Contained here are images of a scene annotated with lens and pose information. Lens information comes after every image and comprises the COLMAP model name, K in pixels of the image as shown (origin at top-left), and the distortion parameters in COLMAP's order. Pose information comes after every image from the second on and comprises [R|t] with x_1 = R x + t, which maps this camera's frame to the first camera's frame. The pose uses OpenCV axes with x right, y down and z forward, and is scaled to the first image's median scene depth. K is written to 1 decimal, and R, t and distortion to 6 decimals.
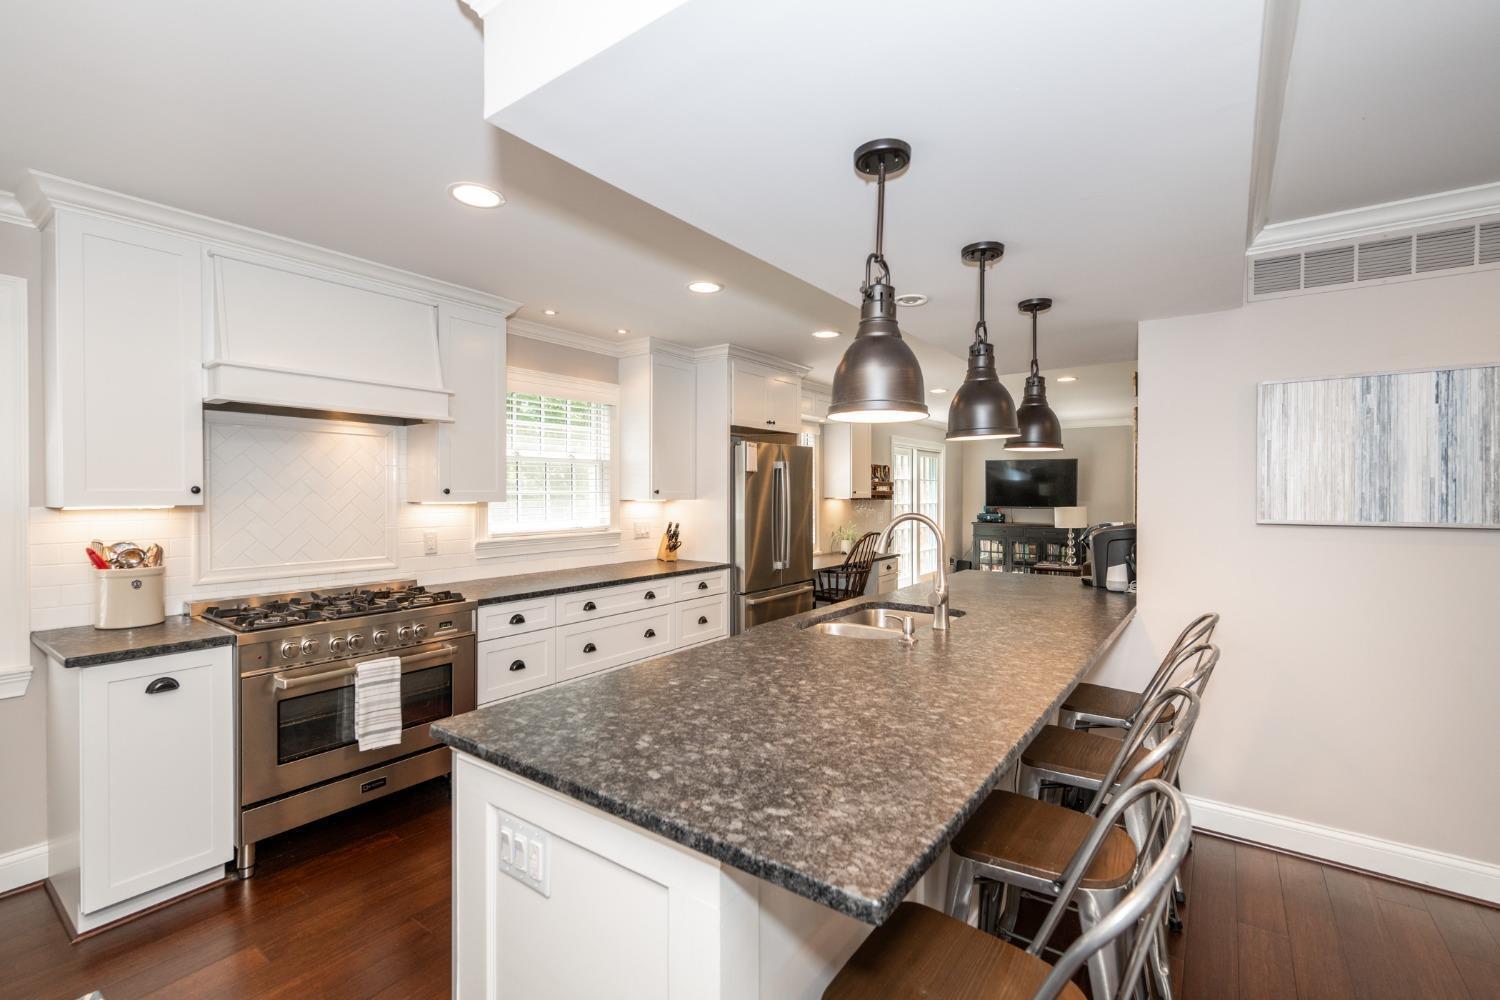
lens RADIAL K [[655.4, 0, 748.8], [0, 655.4, 497.4], [0, 0, 1]] dist [0.003642, -0.000187]
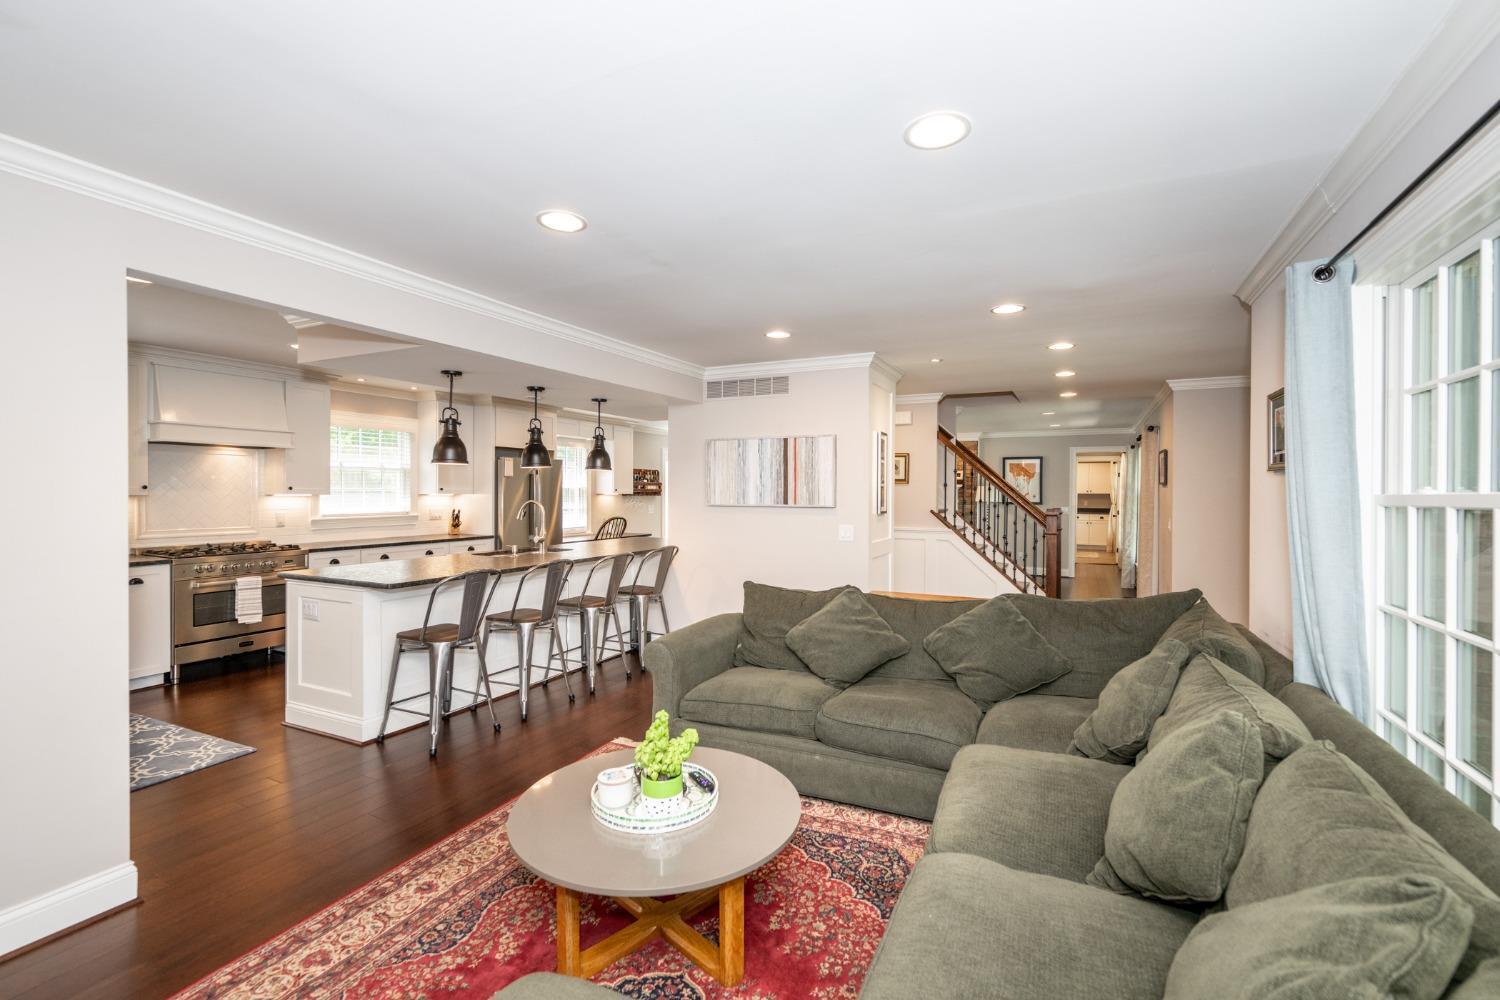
lens RADIAL K [[655.4, 0, 750.3], [0, 655.4, 498.1], [0, 0, 1]] dist [0.003642, -0.000187]
pose [[0.986271, 0.002939, 0.165110, 0.488035], [-0.003794, 0.999981, 0.004864, 0.004016], [-0.165092, -0.005424, 0.986263, -0.983721]]
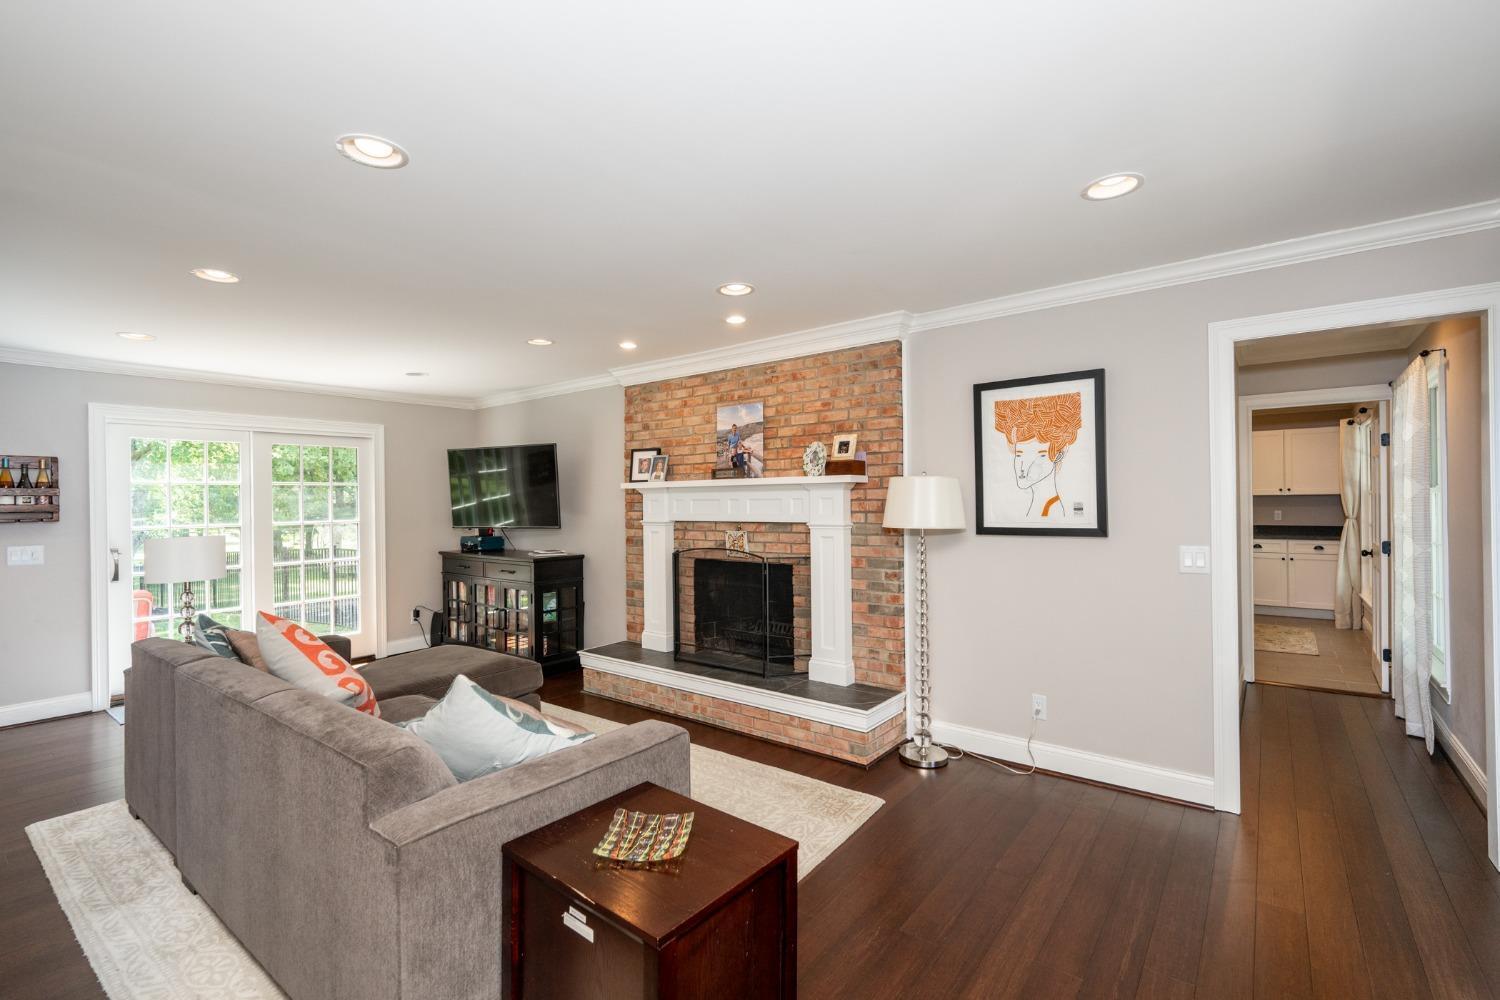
lens RADIAL K [[655.4, 0, 764.9], [0, 655.4, 498.7], [0, 0, 1]] dist [0.003642, -0.000187]
pose [[0.999590, -0.014989, -0.024395, 2.222022], [0.014830, 0.999868, -0.006698, -0.010474], [0.024492, 0.006333, 0.999680, 1.352644]]
